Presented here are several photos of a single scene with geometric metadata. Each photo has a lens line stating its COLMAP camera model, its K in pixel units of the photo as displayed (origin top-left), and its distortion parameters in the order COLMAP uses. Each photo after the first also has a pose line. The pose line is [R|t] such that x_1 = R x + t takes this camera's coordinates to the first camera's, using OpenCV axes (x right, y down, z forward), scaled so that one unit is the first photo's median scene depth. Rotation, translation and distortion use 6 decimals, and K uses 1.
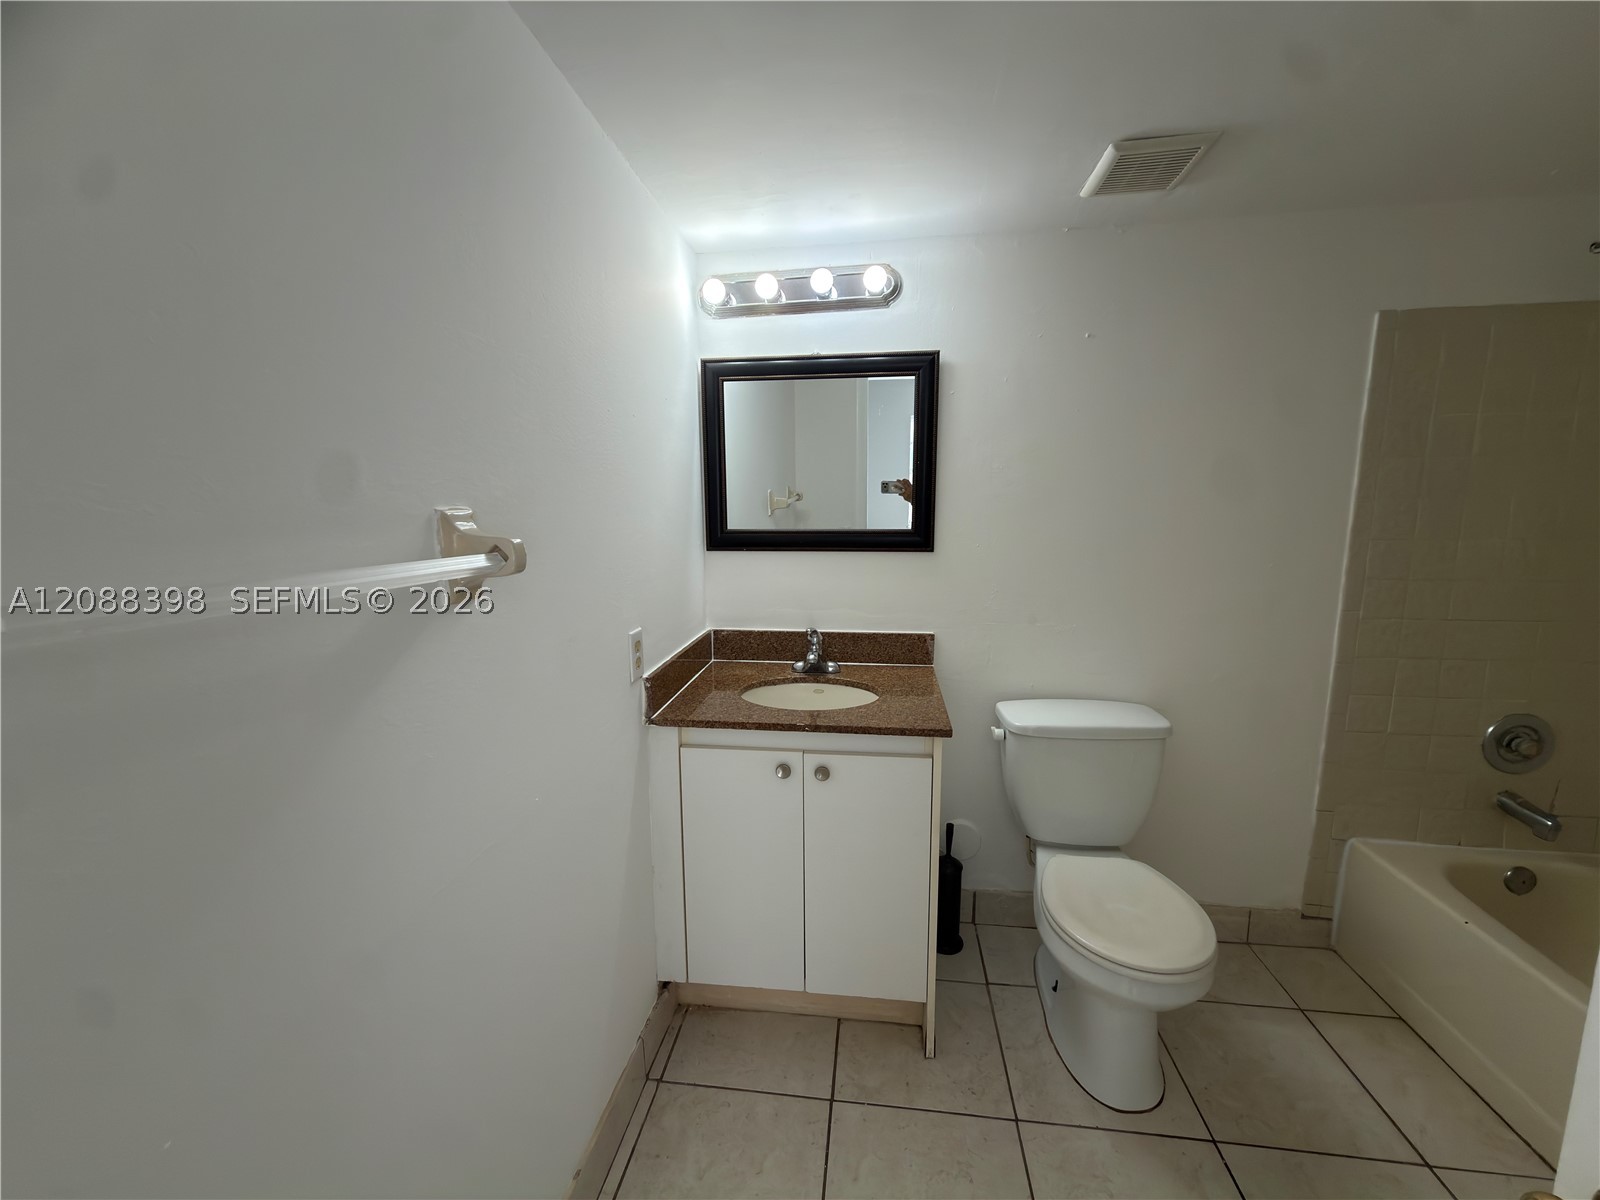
lens RADIAL K [[644.5, 0, 790.5], [0, 644.5, 603.2], [0, 0, 1]] dist [0.003358, 0.000492]
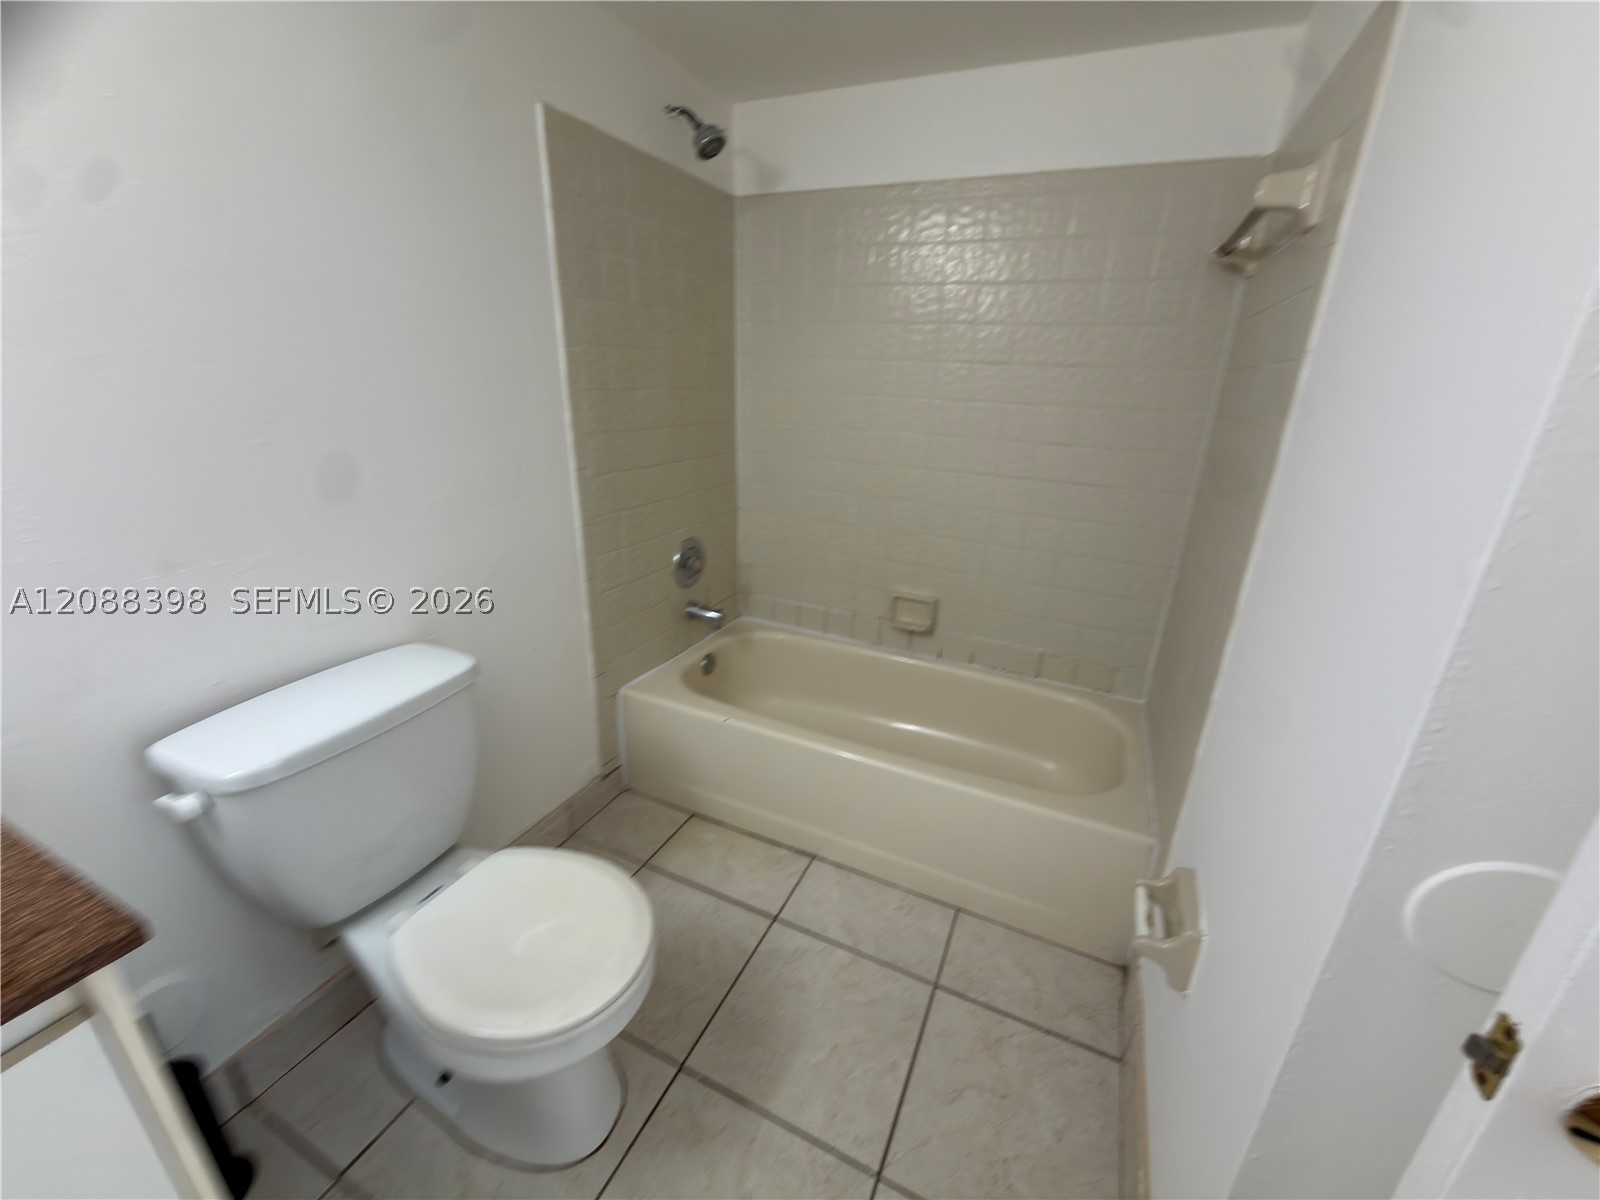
lens RADIAL K [[632.7, 0, 801.2], [0, 632.7, 598.4], [0, 0, 1]] dist [-0.001362, -0.000136]
pose [[0.284870, -0.309213, 0.907324, 0.069355], [0.114431, 0.950744, 0.288083, -0.038937], [-0.951712, 0.021760, 0.306221, 0.422514]]
